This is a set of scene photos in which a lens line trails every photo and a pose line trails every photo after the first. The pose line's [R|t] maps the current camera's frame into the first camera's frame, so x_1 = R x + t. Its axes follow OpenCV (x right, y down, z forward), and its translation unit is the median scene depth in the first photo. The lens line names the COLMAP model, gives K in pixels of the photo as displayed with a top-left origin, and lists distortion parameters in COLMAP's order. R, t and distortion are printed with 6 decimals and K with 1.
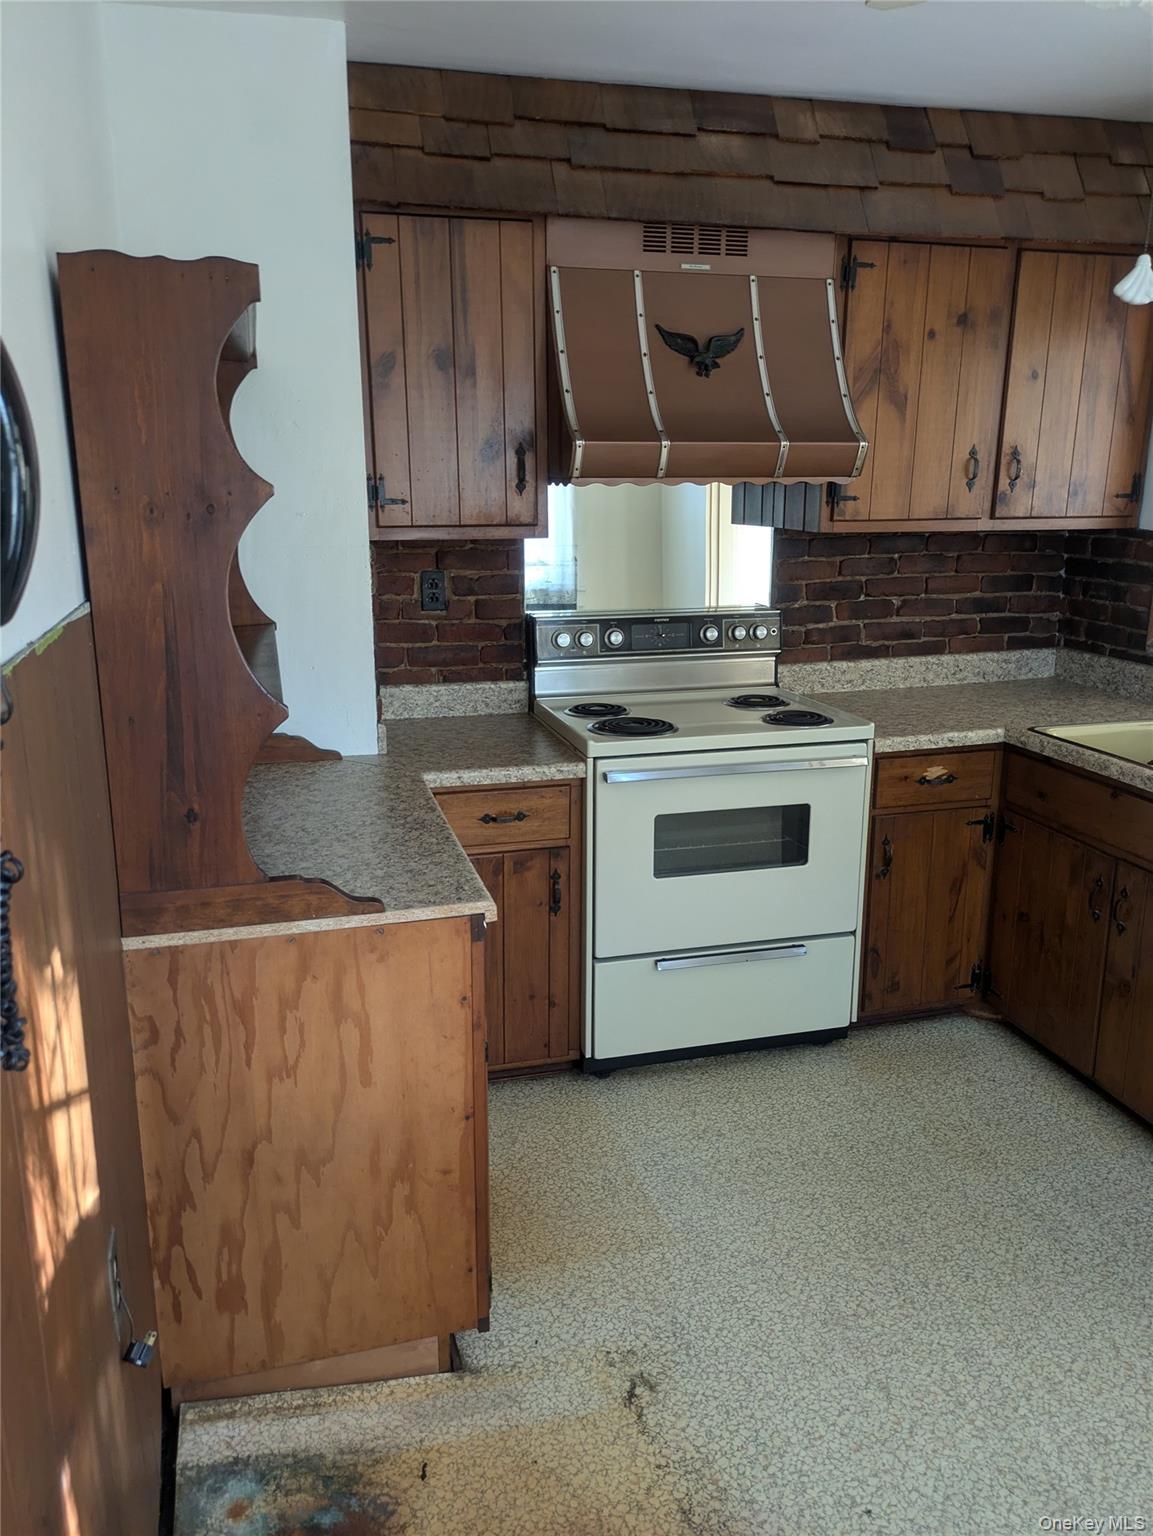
lens RADIAL K [[1134.1, 0, 575.7], [0, 1134.1, 758.5], [0, 0, 1]] dist [0.071145, -0.075638]
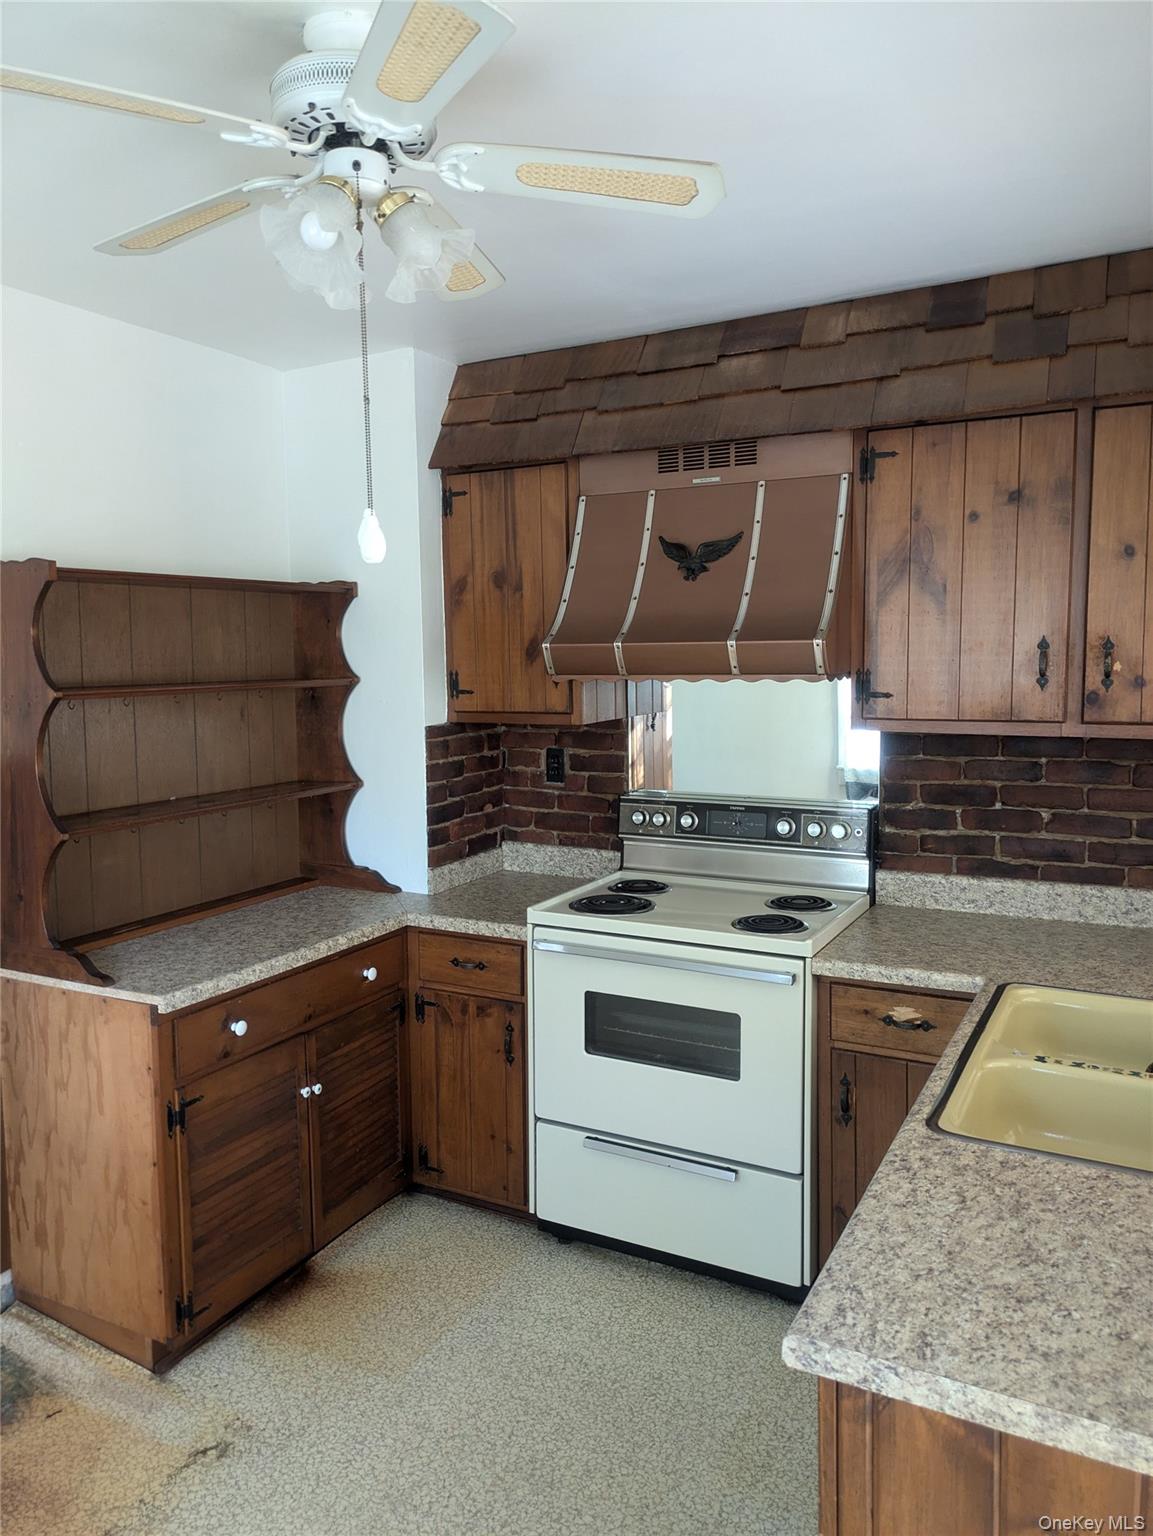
lens RADIAL K [[1134.1, 0, 575.7], [0, 1134.1, 758.5], [0, 0, 1]] dist [0.071145, -0.075638]
pose [[0.725889, 0.059421, -0.685240, 0.753750], [-0.152713, 0.985319, -0.076330, -0.077332], [0.670644, 0.160052, 0.724307, 0.199833]]
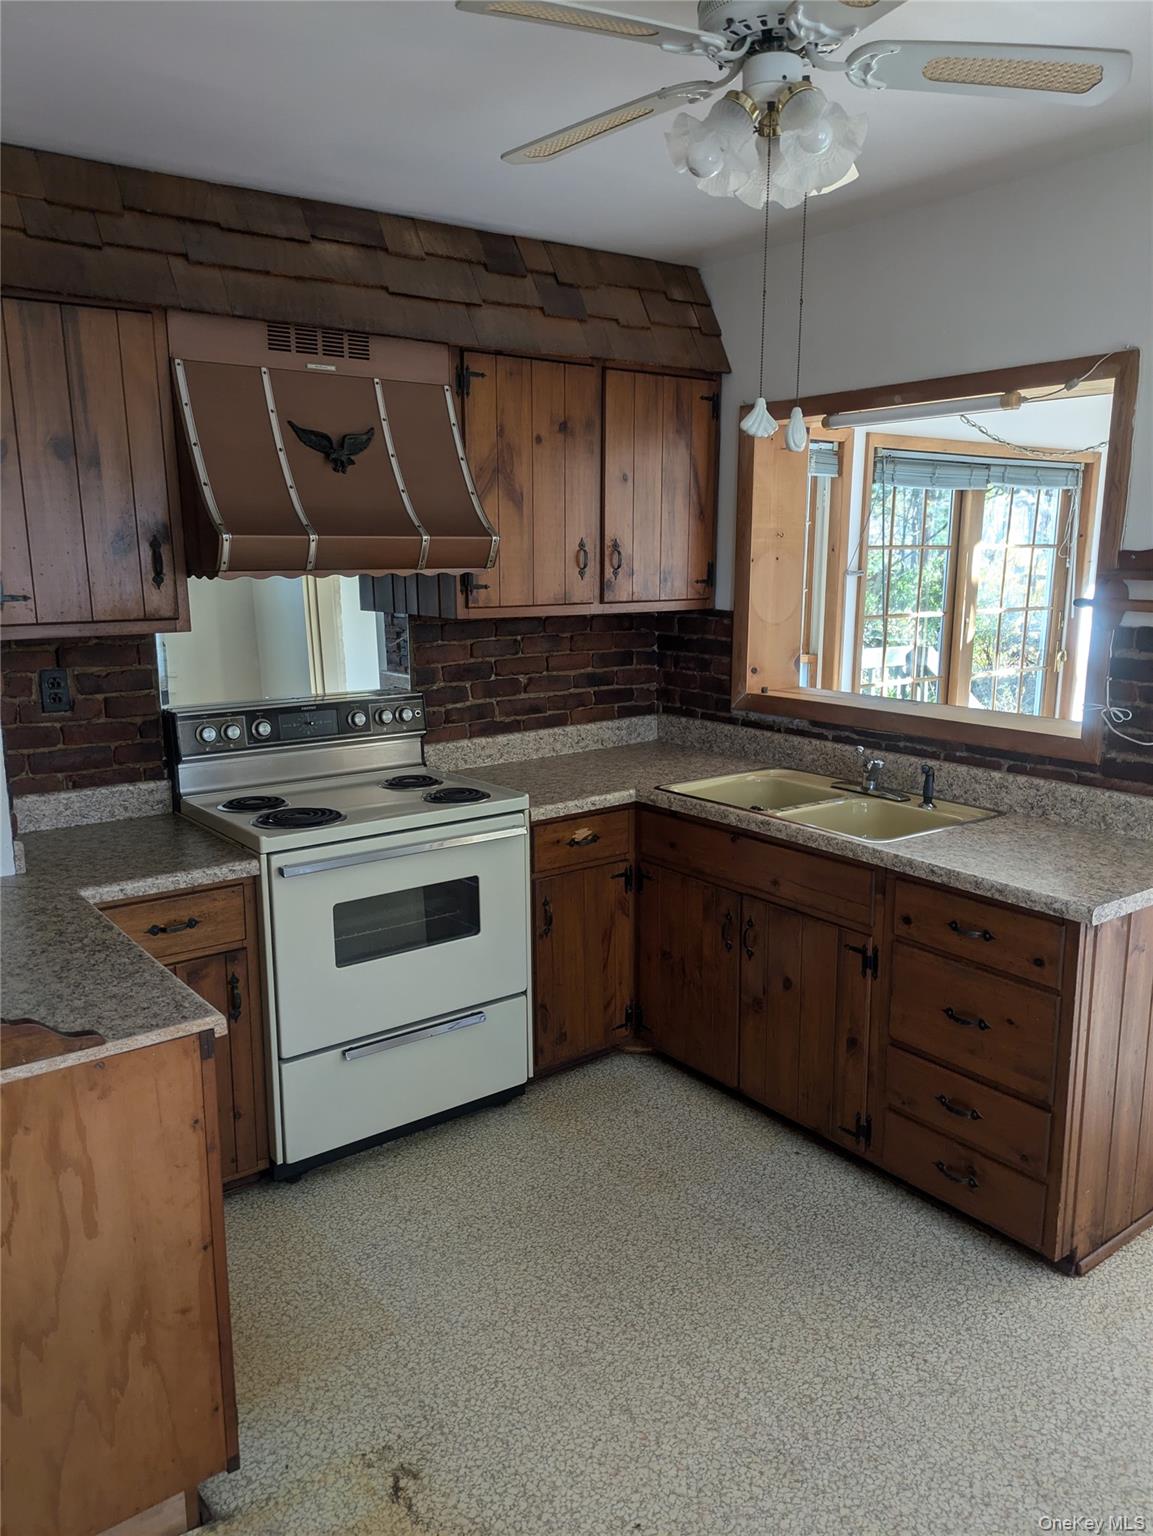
lens RADIAL K [[1138.6, 0, 584.0], [0, 1138.6, 776.3], [0, 0, 1]] dist [0.065237, -0.060799]
pose [[0.927629, -0.077751, 0.365321, -0.082166], [0.095155, 0.995015, -0.029852, -0.010955], [-0.361179, 0.062454, 0.930403, -0.020265]]
